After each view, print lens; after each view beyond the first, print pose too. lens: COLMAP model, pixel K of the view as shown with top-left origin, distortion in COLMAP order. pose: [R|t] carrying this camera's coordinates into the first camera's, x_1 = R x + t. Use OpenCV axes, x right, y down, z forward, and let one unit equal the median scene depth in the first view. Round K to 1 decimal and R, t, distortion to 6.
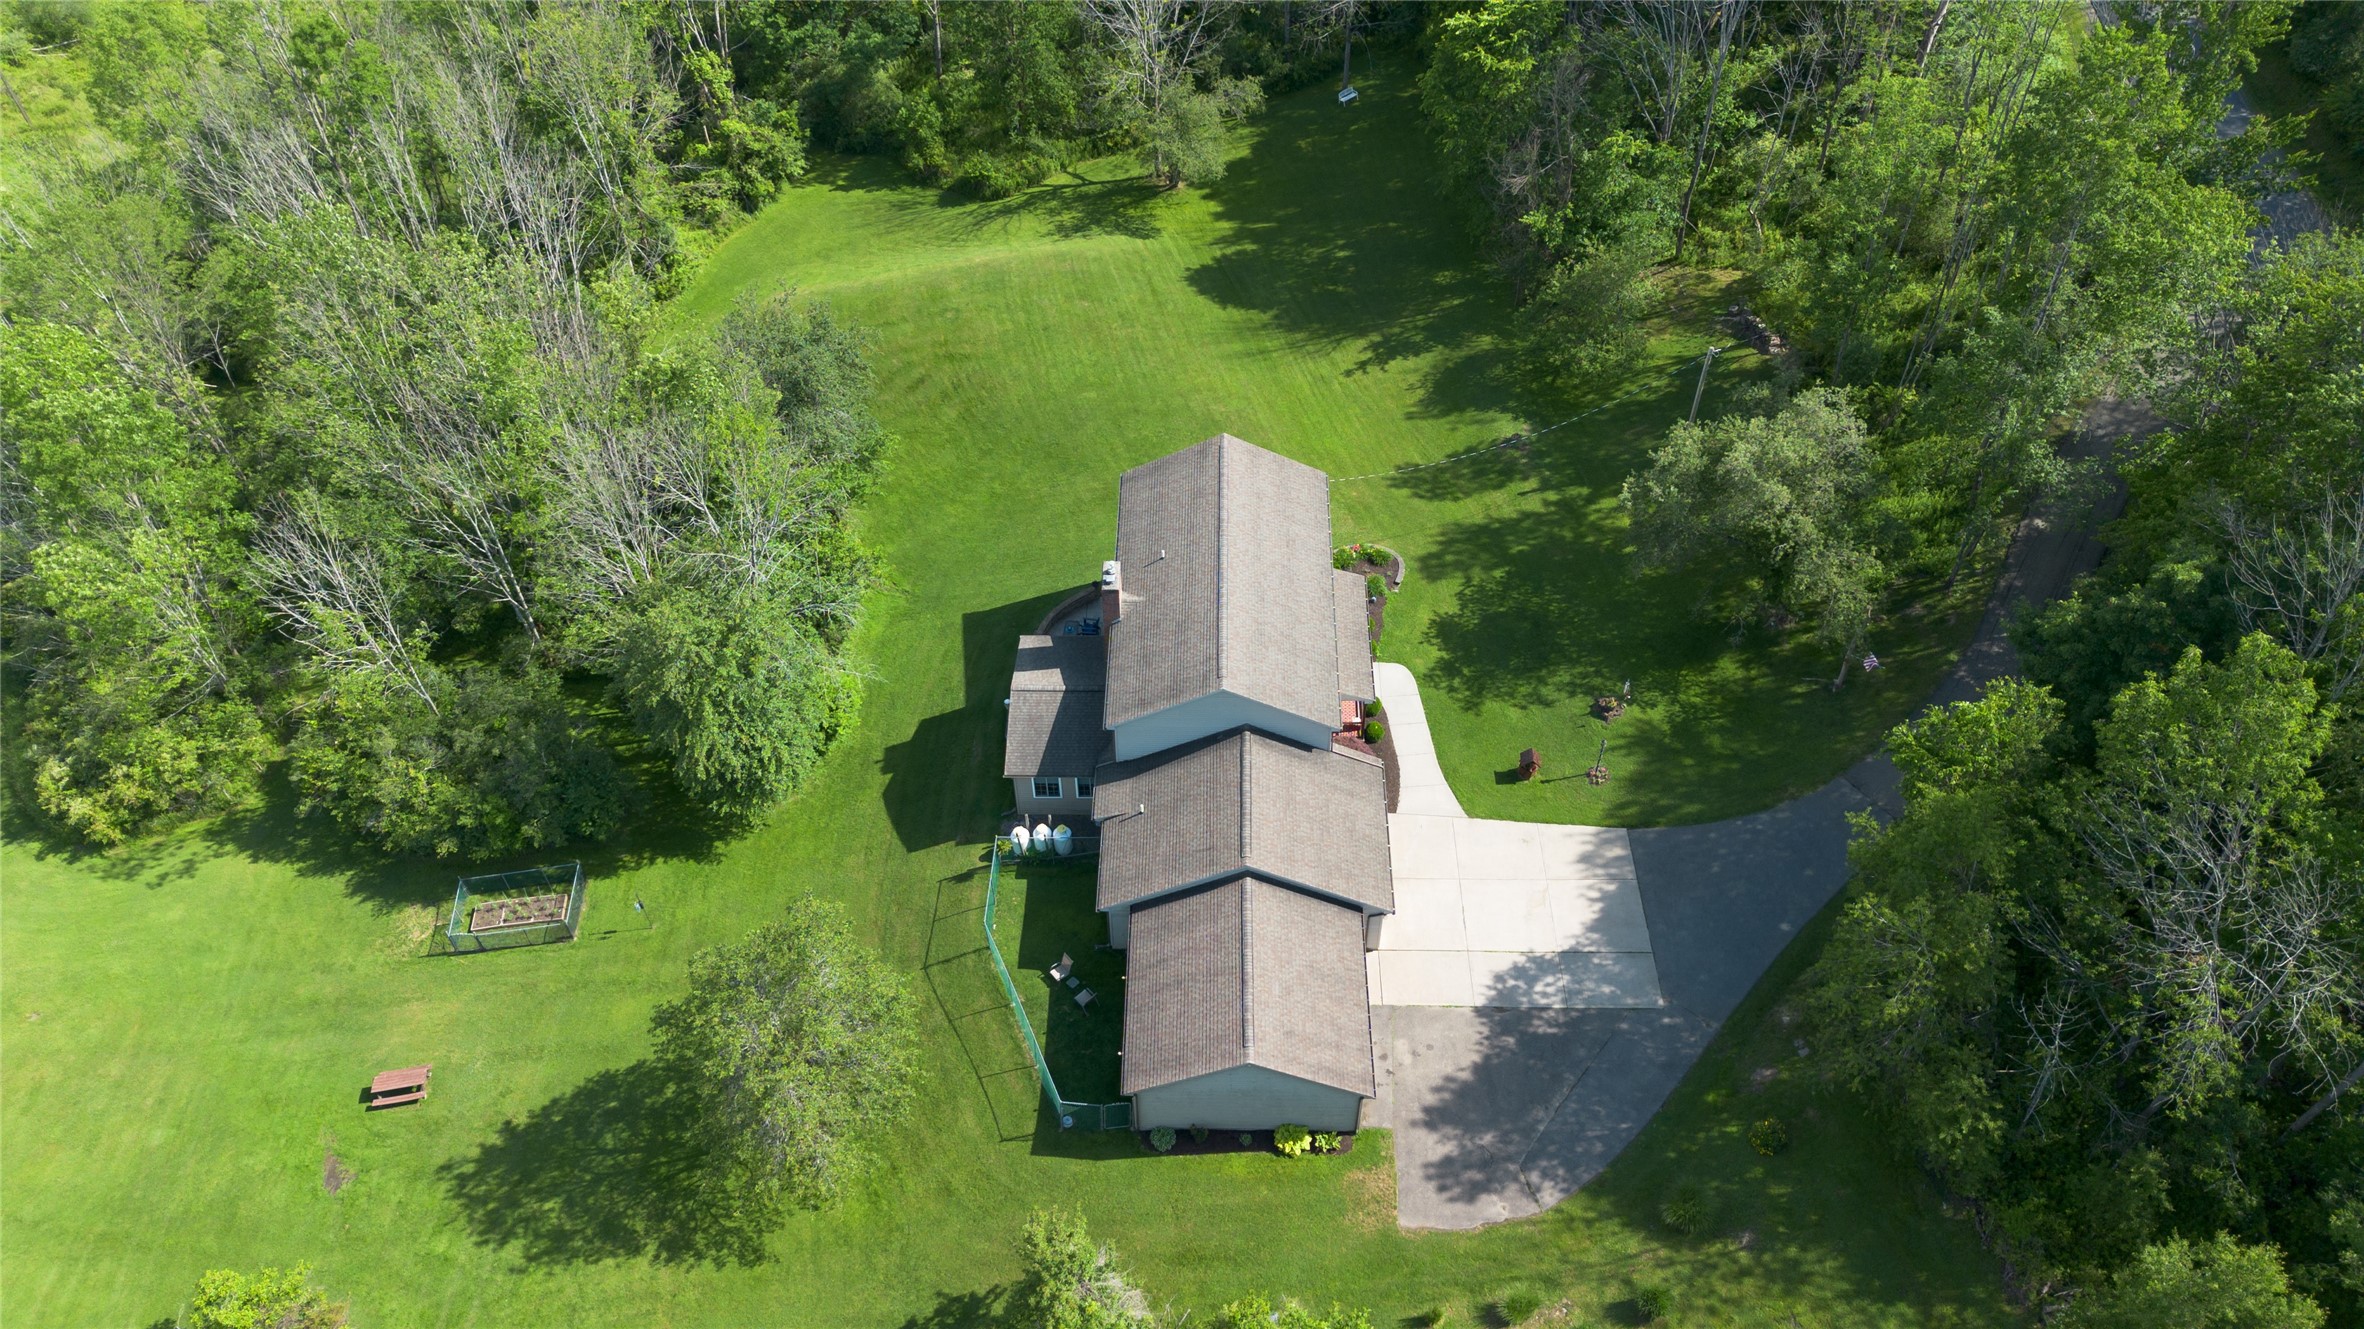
lens RADIAL K [[1661.8, 0, 1179.3], [0, 1661.8, 669.6], [0, 0, 1]] dist [0.097045, -0.002930]
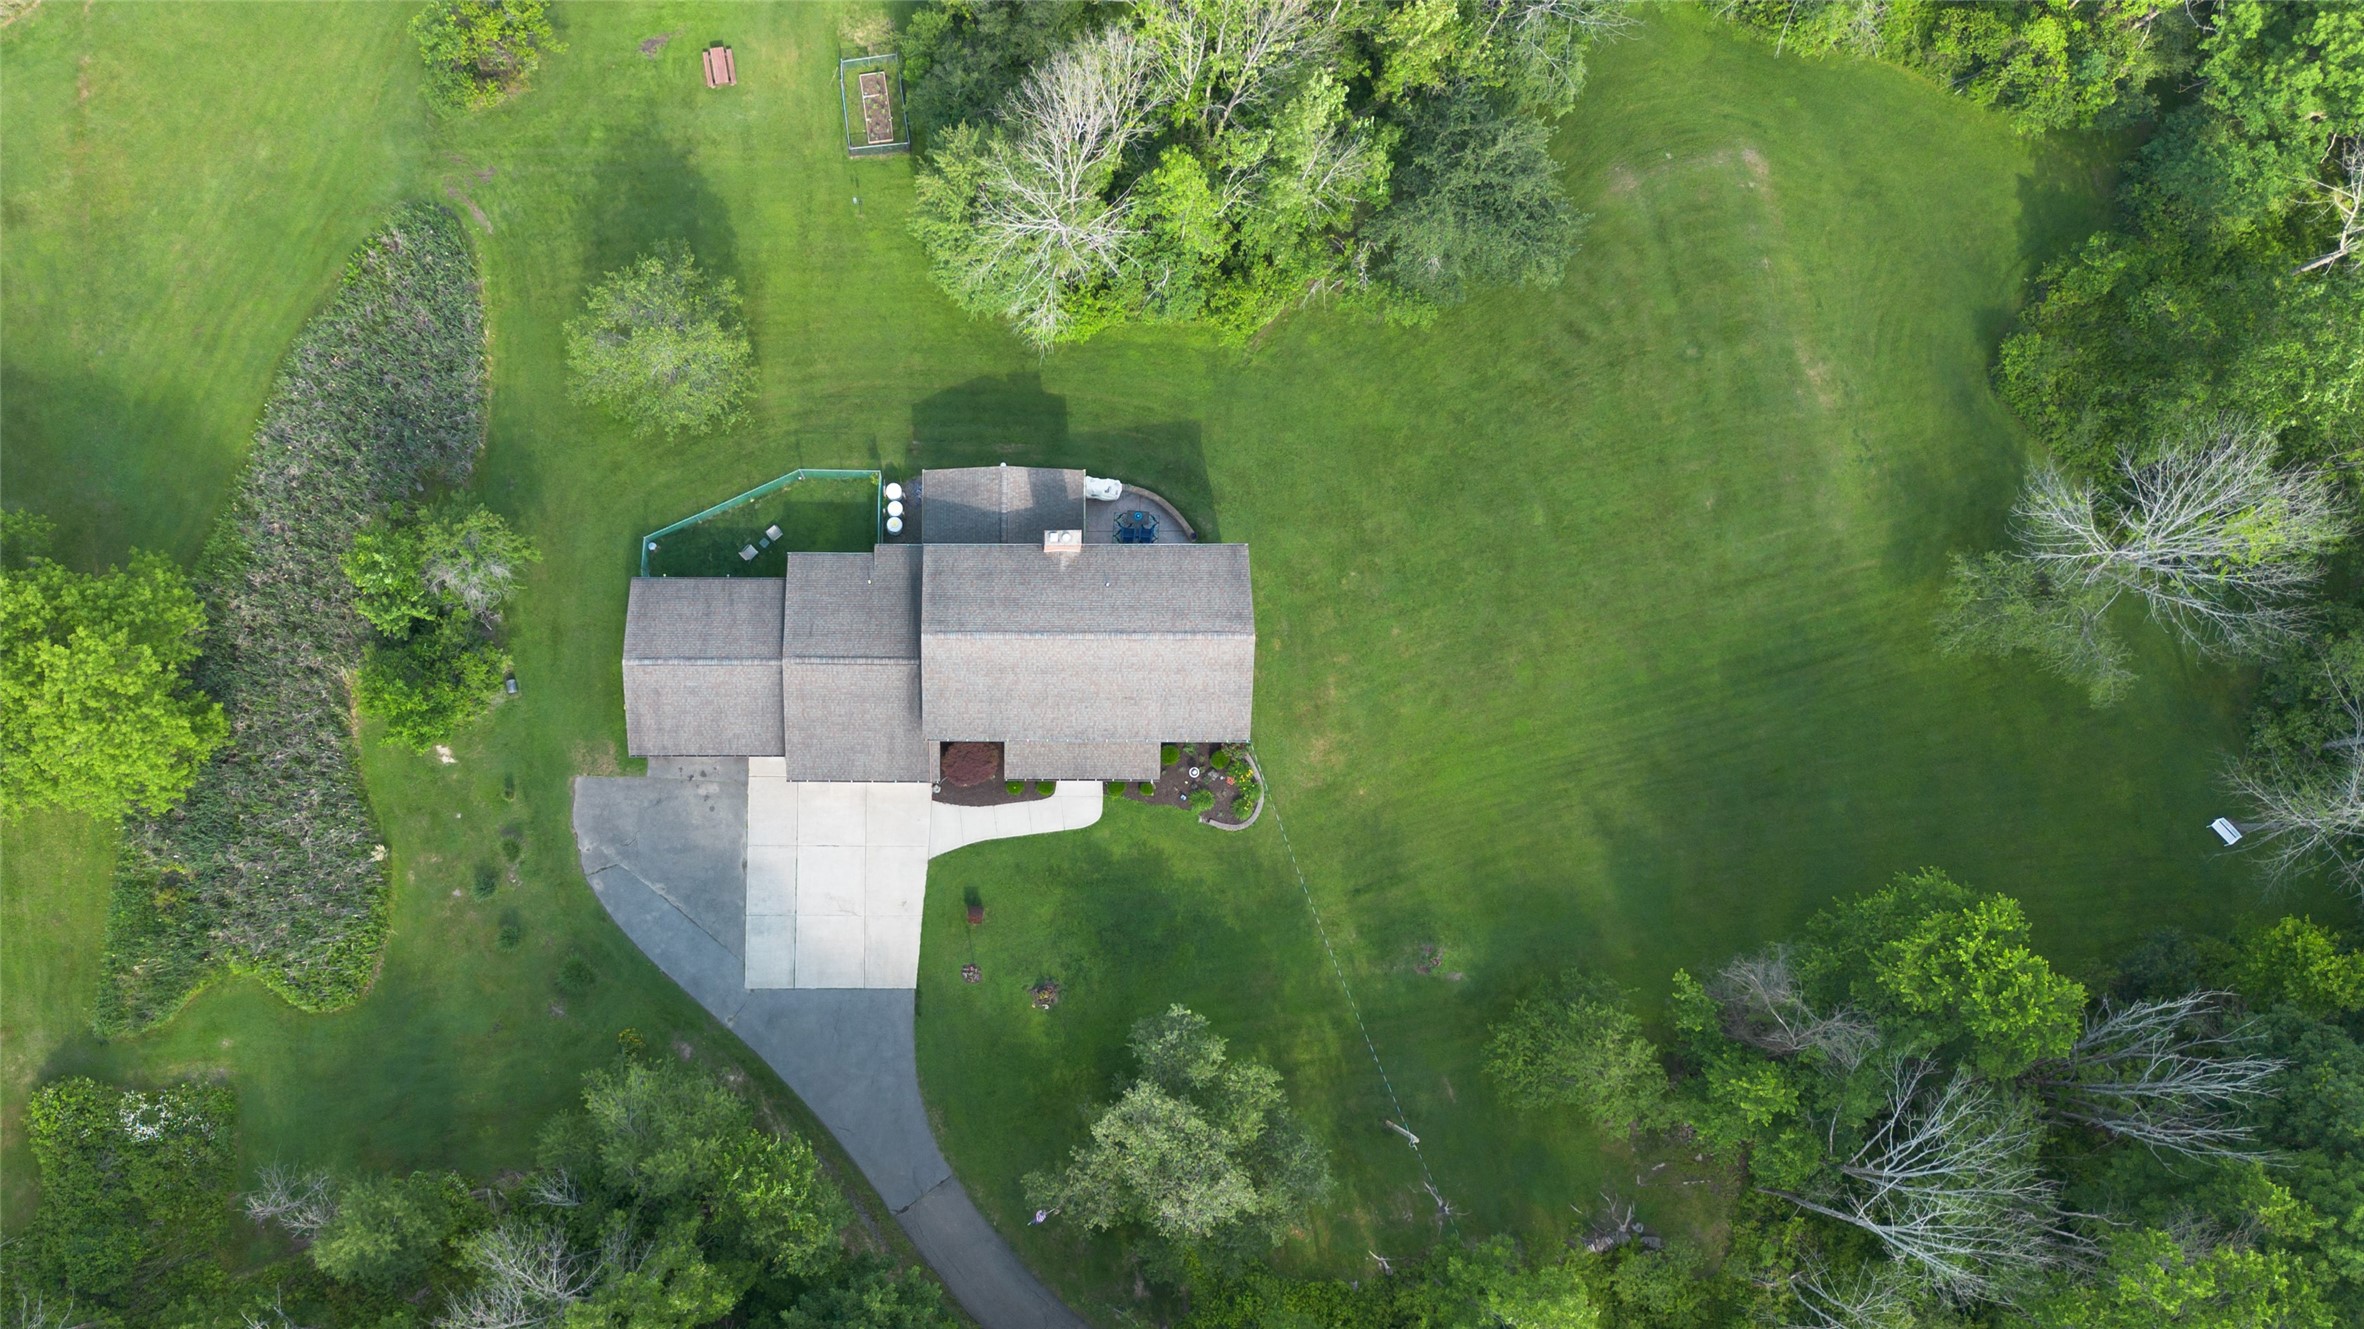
lens RADIAL K [[1661.8, 0, 1179.3], [0, 1661.8, 669.6], [0, 0, 1]] dist [0.097045, -0.002930]
pose [[0.014965, 0.998187, -0.058306, 0.108012], [-0.715354, 0.051431, 0.696867, -0.875676], [0.698602, 0.031281, 0.714826, 0.264321]]
